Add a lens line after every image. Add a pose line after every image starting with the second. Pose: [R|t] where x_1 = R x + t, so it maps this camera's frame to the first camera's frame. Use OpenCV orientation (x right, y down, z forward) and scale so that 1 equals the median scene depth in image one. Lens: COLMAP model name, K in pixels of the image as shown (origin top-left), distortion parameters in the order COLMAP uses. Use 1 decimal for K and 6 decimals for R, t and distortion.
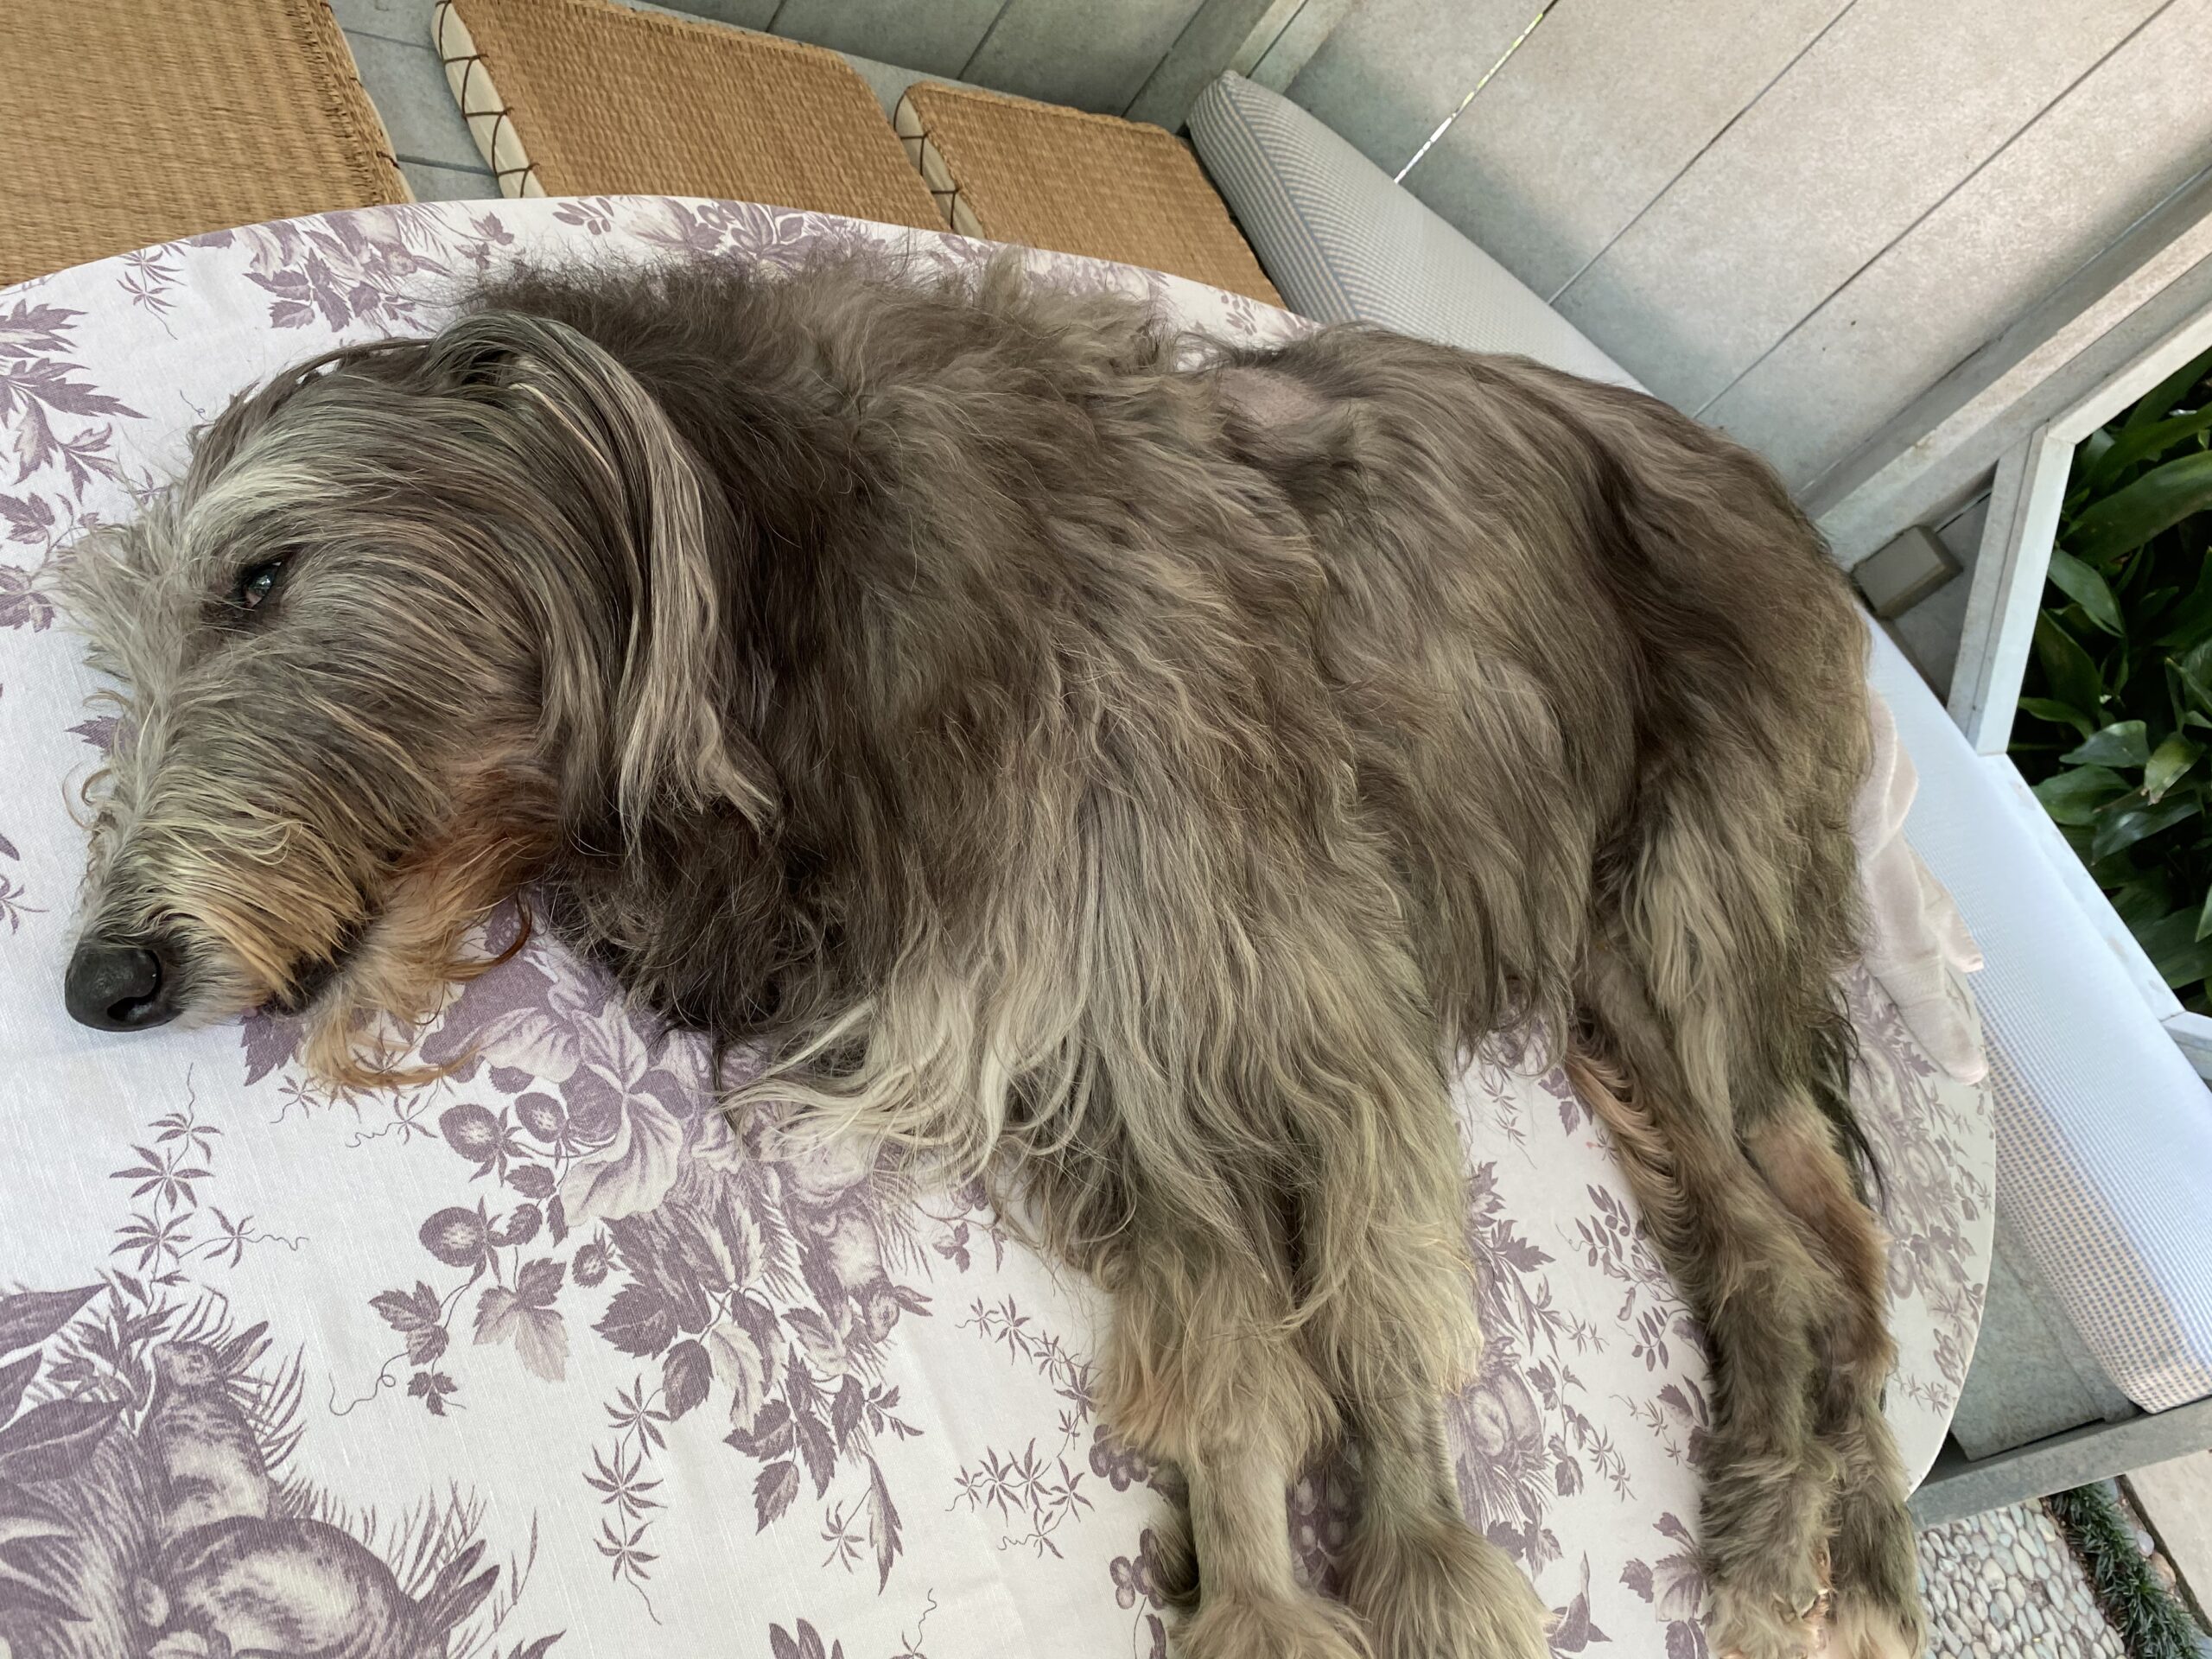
lens RADIAL K [[1676.4, 0, 1103.5], [0, 1676.4, 834.4], [0, 0, 1]] dist [0.009596, -0.004716]
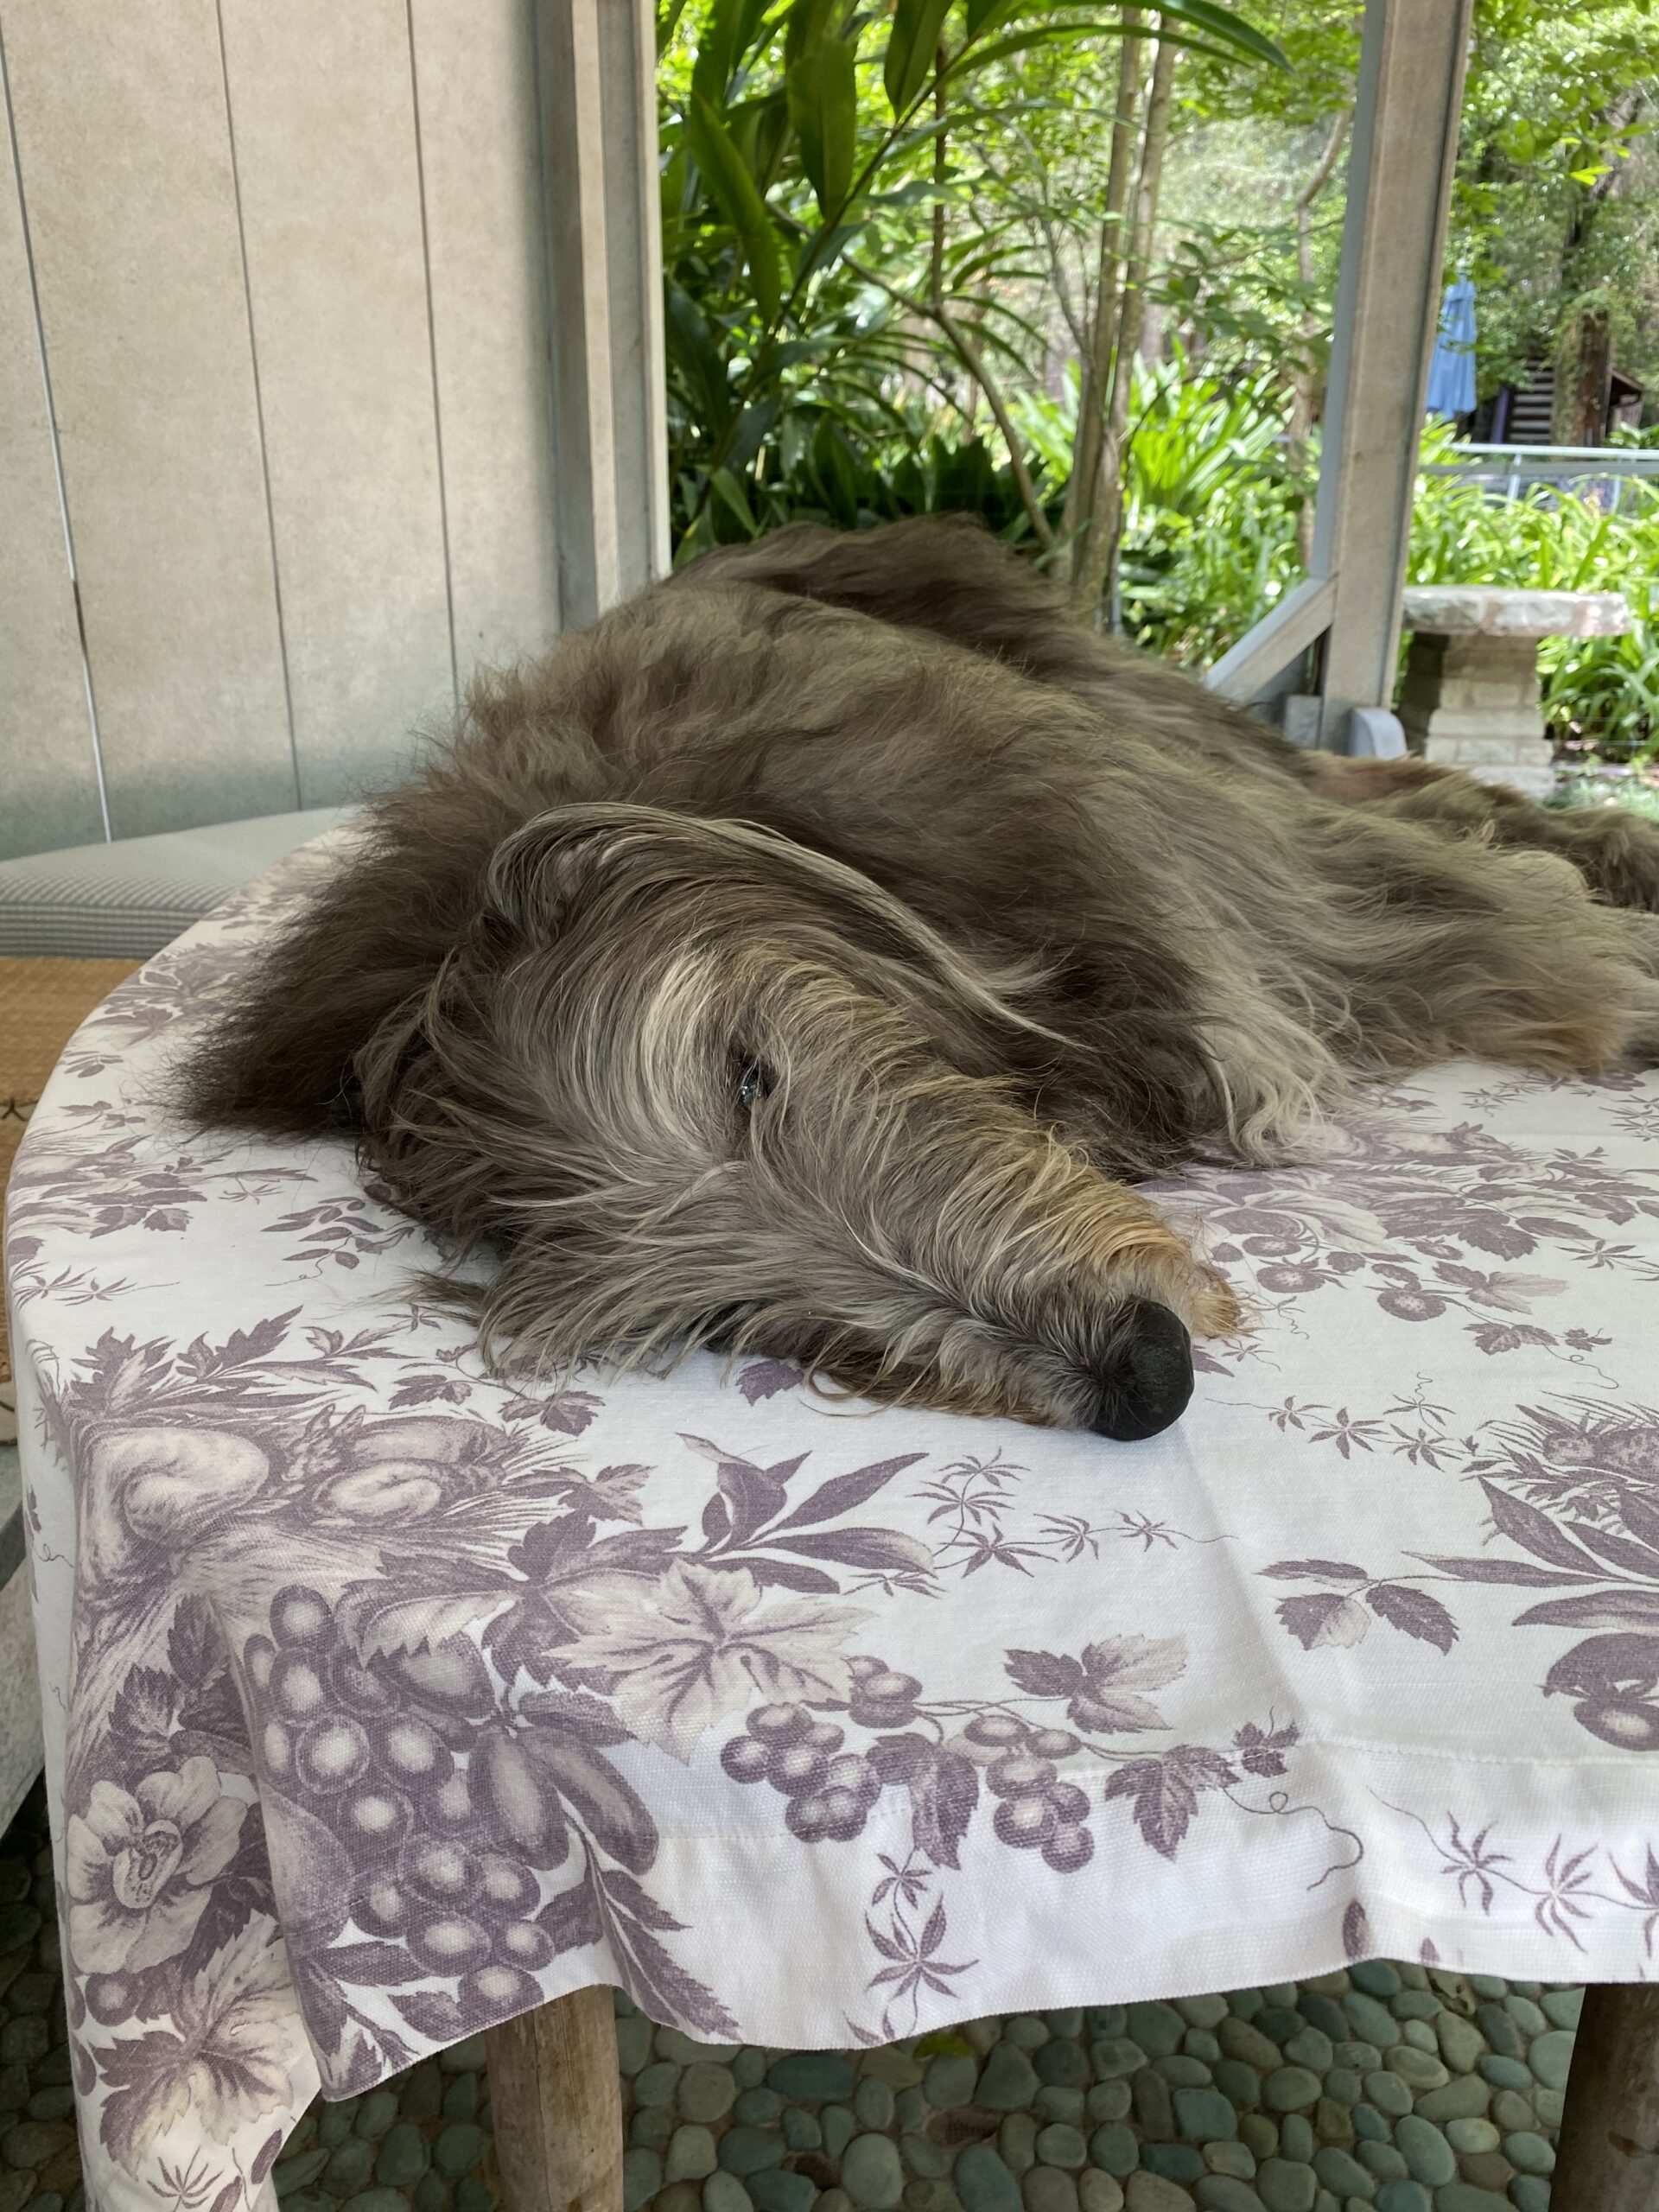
lens RADIAL K [[1676.4, 0, 825.8], [0, 1676.4, 1103.8], [0, 0, 1]] dist [0.009596, -0.004716]
pose [[0.442760, -0.773671, 0.453207, -0.815894], [0.842051, 0.532449, 0.086304, -0.172628], [-0.308081, 0.343411, 0.887218, 0.196786]]
